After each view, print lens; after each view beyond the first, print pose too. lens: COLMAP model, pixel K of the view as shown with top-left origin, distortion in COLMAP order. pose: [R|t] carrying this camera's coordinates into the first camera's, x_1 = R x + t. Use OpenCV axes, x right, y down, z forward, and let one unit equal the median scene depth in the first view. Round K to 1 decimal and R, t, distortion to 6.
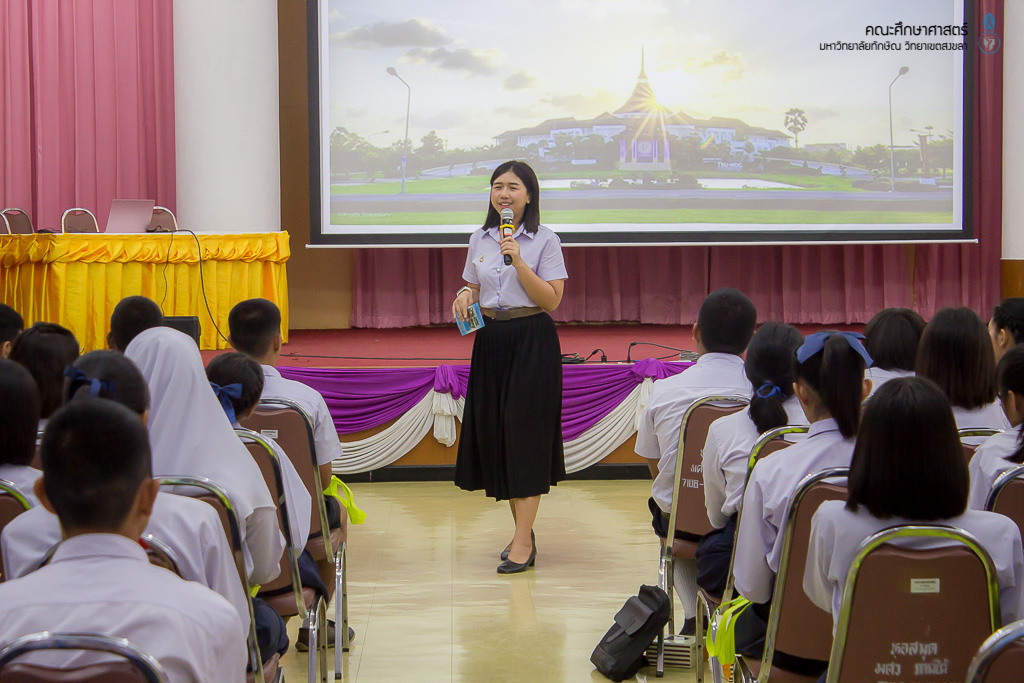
lens RADIAL K [[2735.5, 0, 509.1], [0, 2735.5, 333.7], [0, 0, 1]] dist [0.148931, 0.000000]
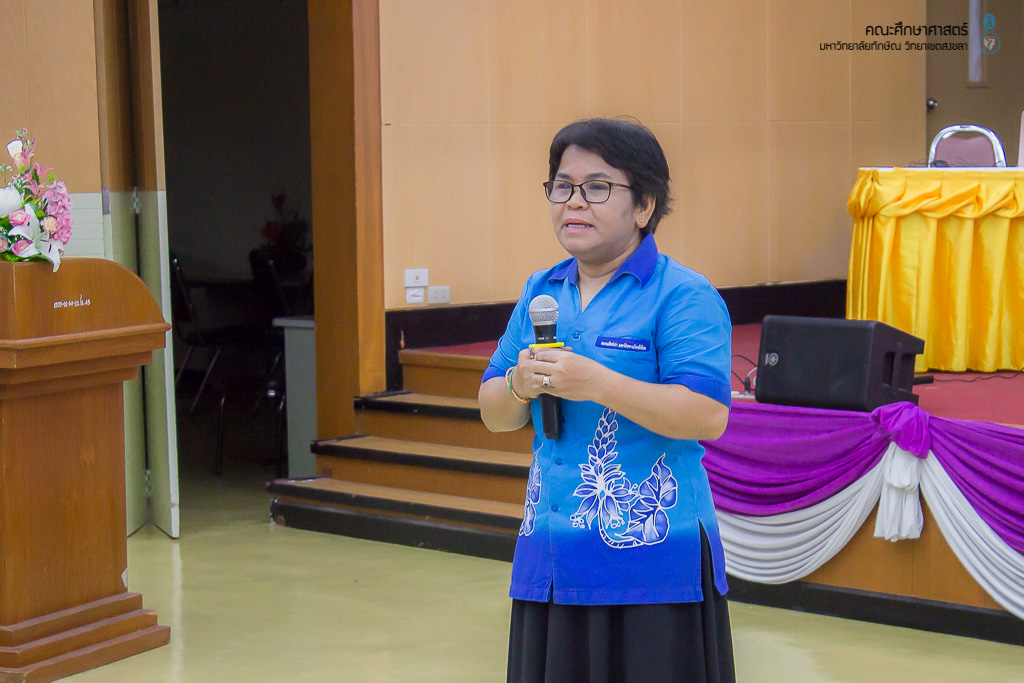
lens RADIAL K [[2735.5, 0, 529.5], [0, 2735.5, 365.0], [0, 0, 1]] dist [0.148931, 0.000000]
pose [[0.655803, 0.060502, -0.752504, 0.217005], [-0.030241, 0.998089, 0.053892, -0.020488], [0.754326, -0.012586, 0.656379, 0.470145]]
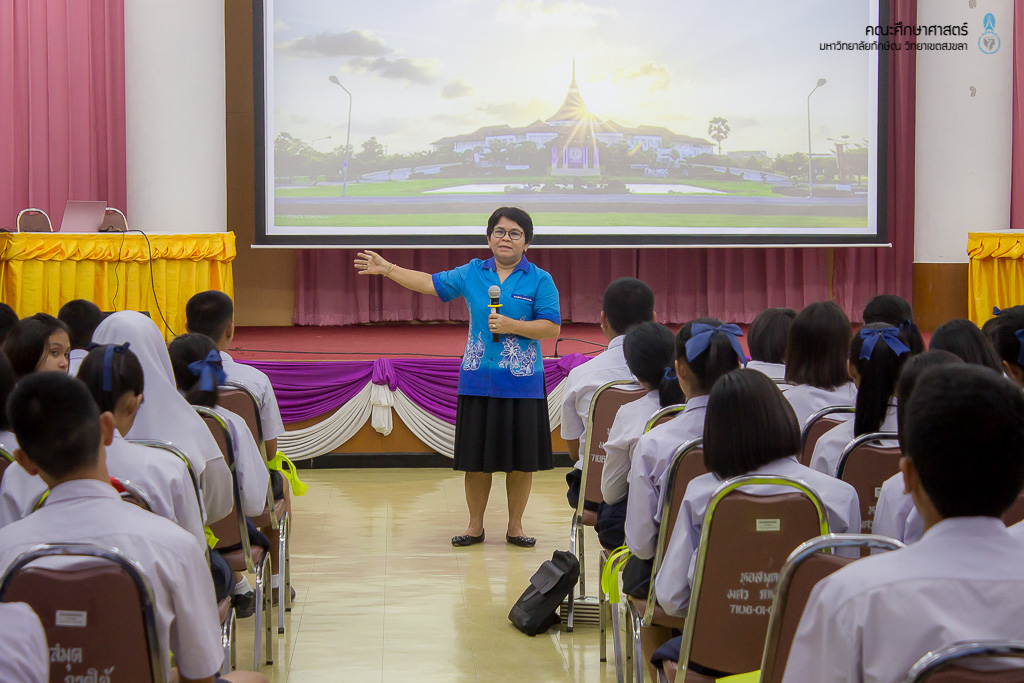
lens RADIAL K [[2735.5, 0, 503.2], [0, 2735.5, 333.4], [0, 0, 1]] dist [0.148931, 0.000000]
pose [[0.999815, 0.004598, 0.018650, 0.002660], [-0.004578, 0.999989, -0.001144, 0.002079], [-0.018655, 0.001058, 0.999825, -0.047689]]
